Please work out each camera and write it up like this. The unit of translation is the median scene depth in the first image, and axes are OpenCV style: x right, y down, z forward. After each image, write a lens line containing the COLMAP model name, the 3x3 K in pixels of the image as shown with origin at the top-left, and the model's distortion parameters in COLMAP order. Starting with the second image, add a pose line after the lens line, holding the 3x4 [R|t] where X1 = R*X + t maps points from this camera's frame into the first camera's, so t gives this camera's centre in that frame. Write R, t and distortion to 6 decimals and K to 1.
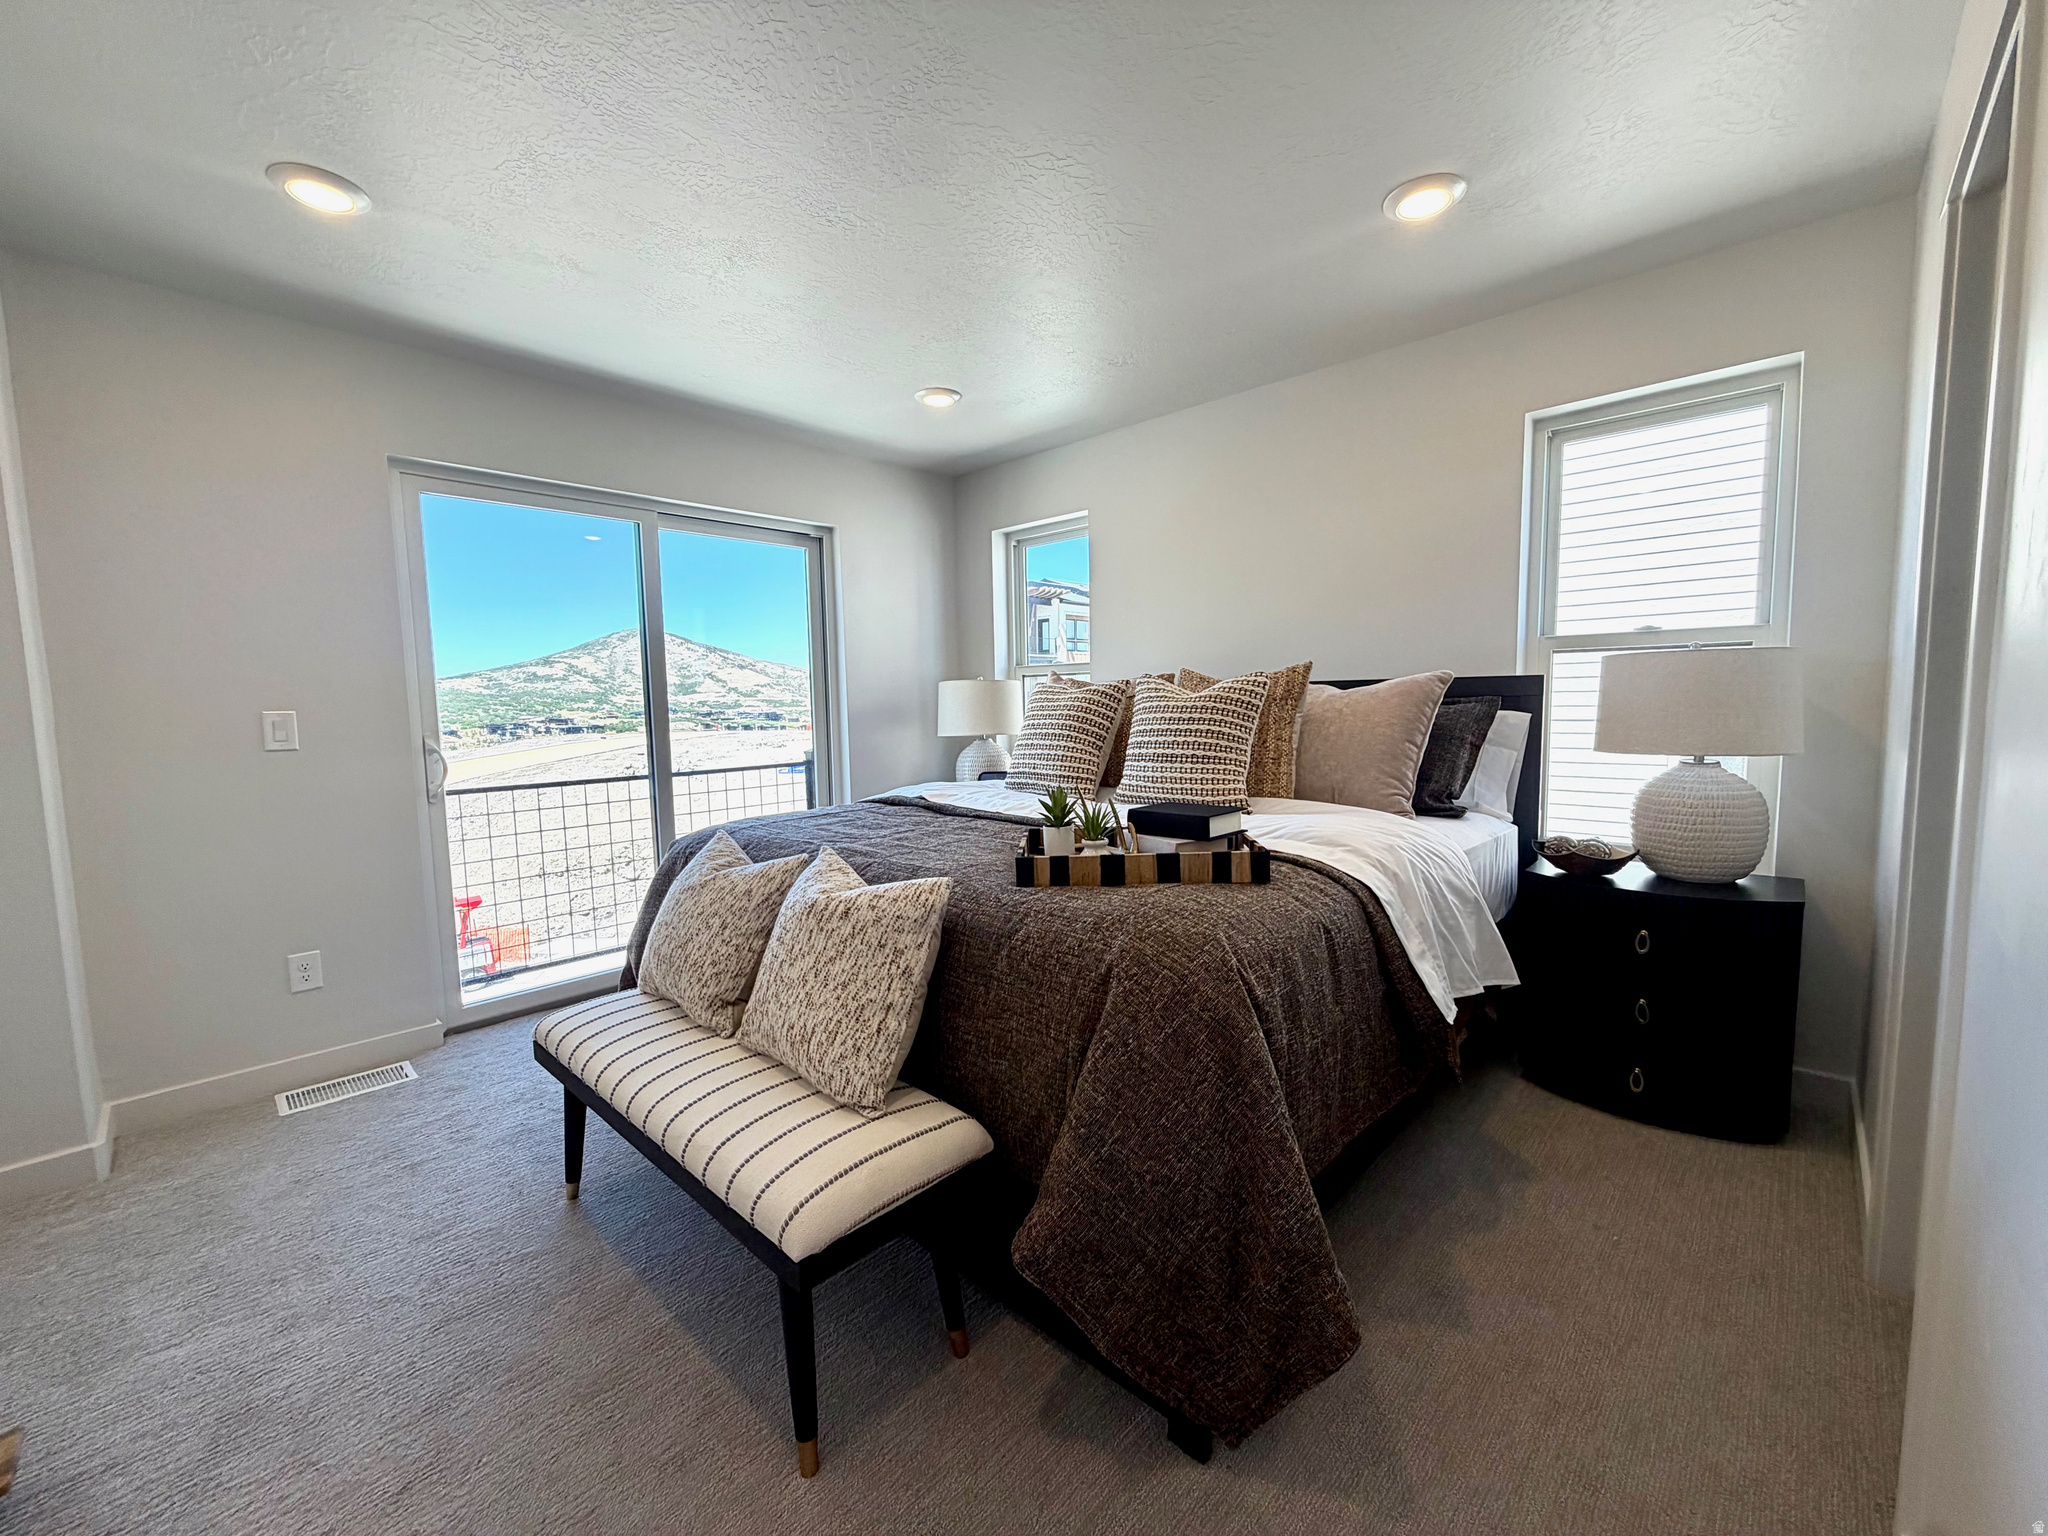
lens RADIAL K [[810.4, 0, 1041.1], [0, 810.4, 770.7], [0, 0, 1]] dist [0.002265, 0.000509]
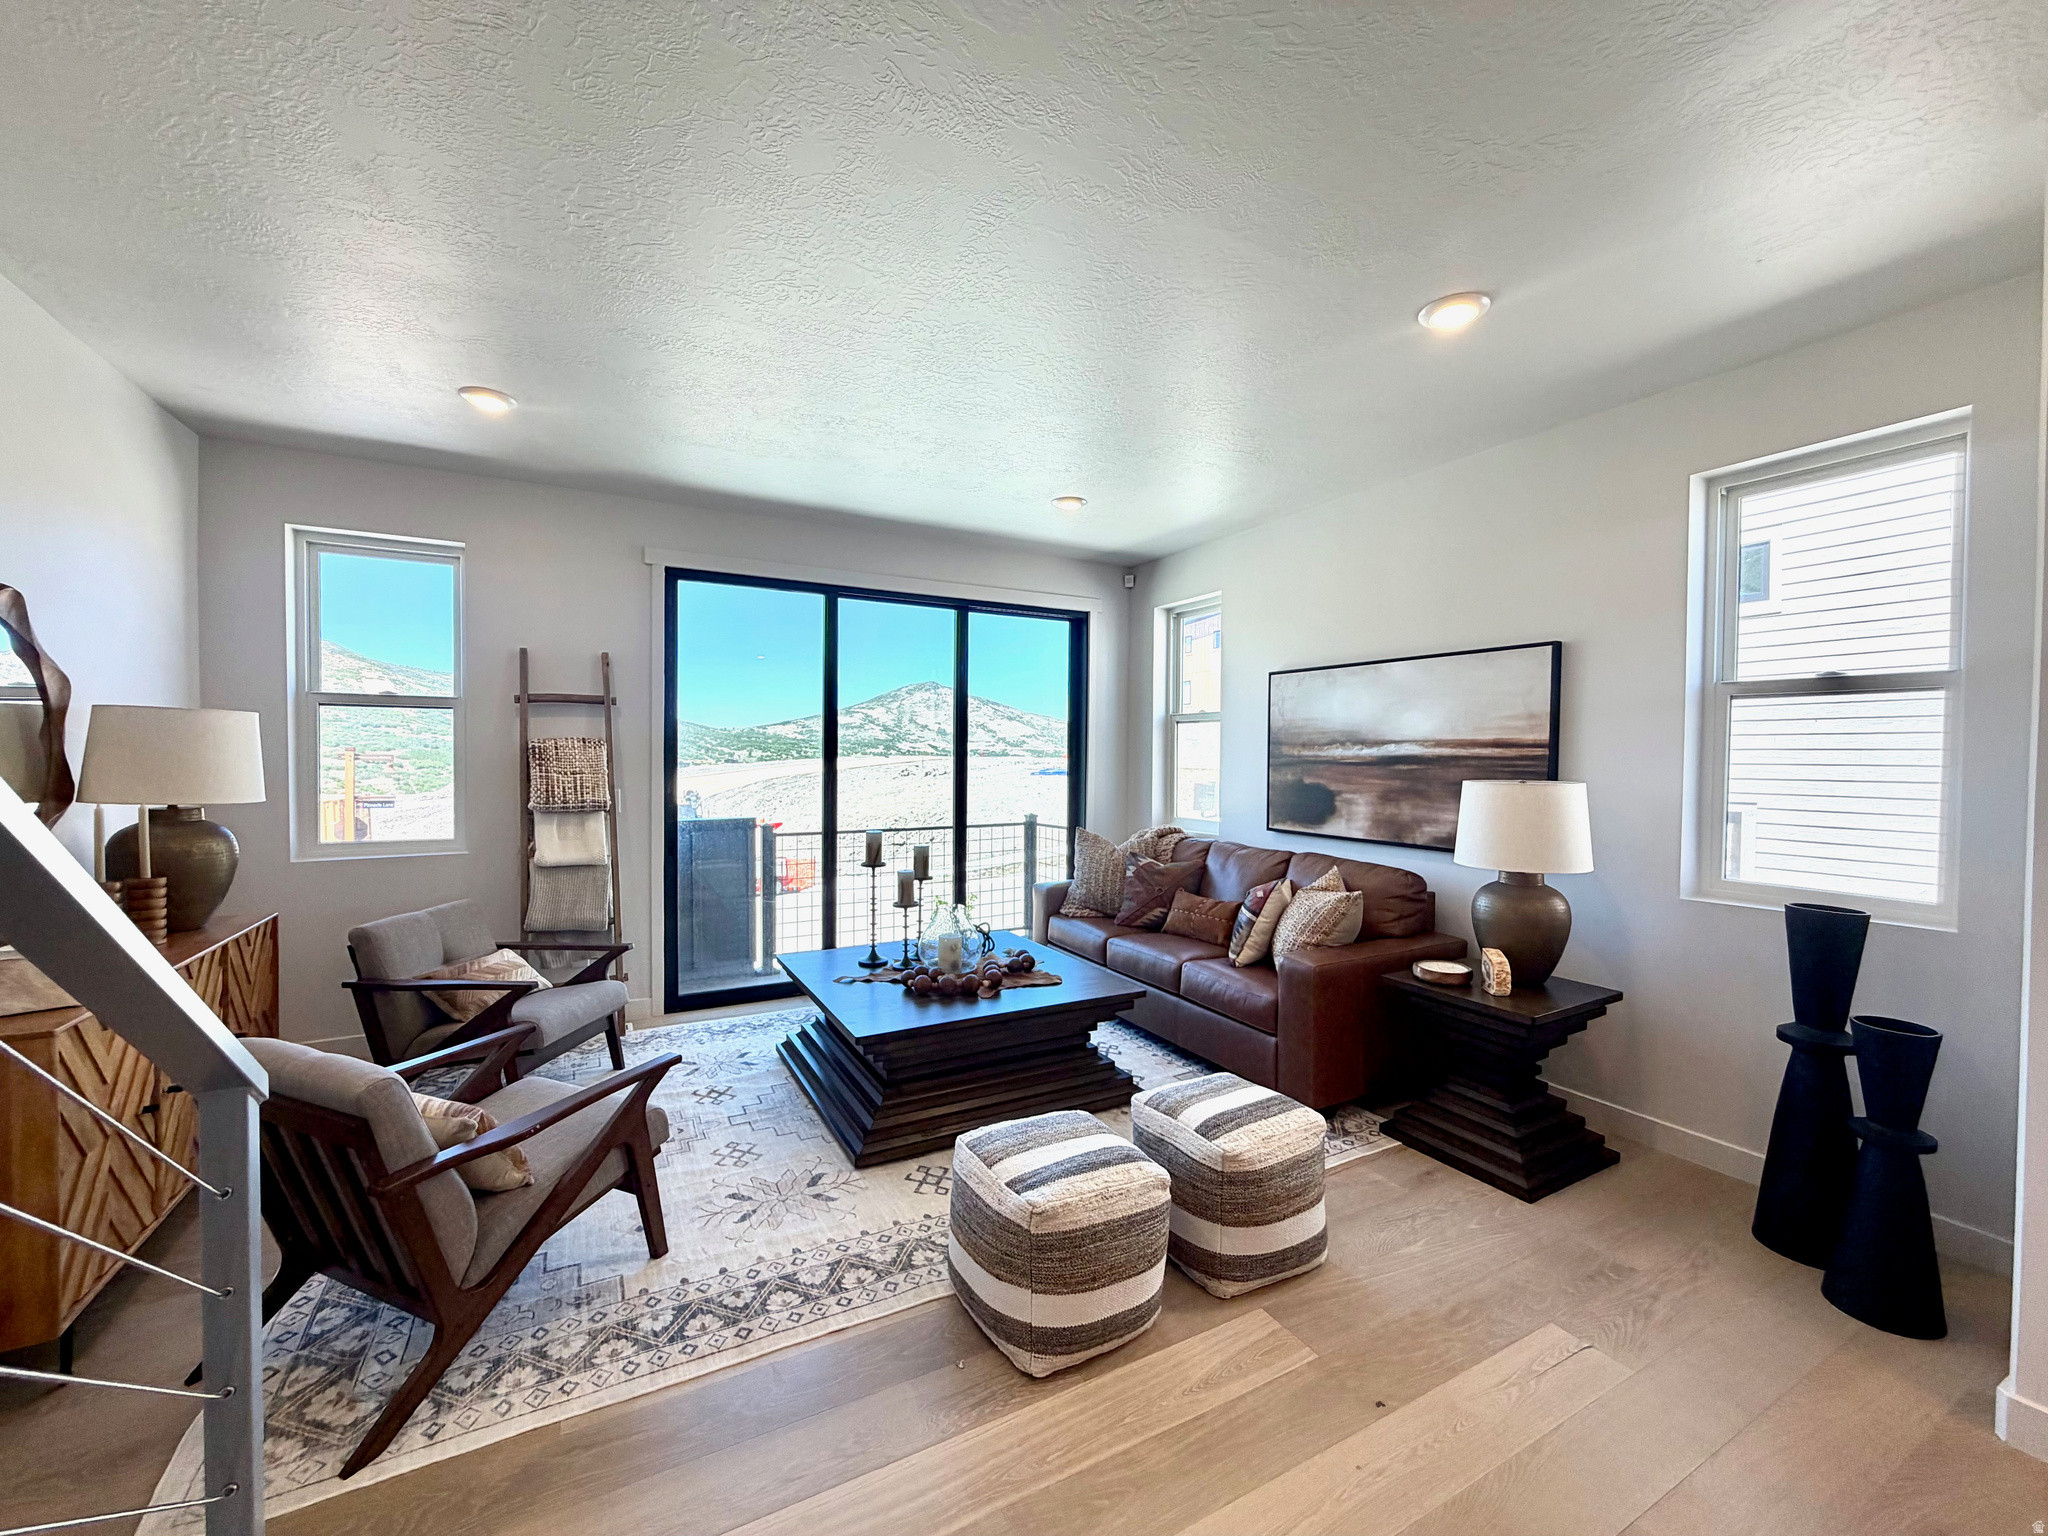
lens RADIAL K [[810.4, 0, 1016.2], [0, 810.4, 768.7], [0, 0, 1]] dist [0.002265, 0.000509]
pose [[0.941877, 0.030668, -0.334556, 0.158781], [-0.053091, 0.996899, -0.058083, 0.019556], [0.331737, 0.072469, 0.940584, -0.173265]]
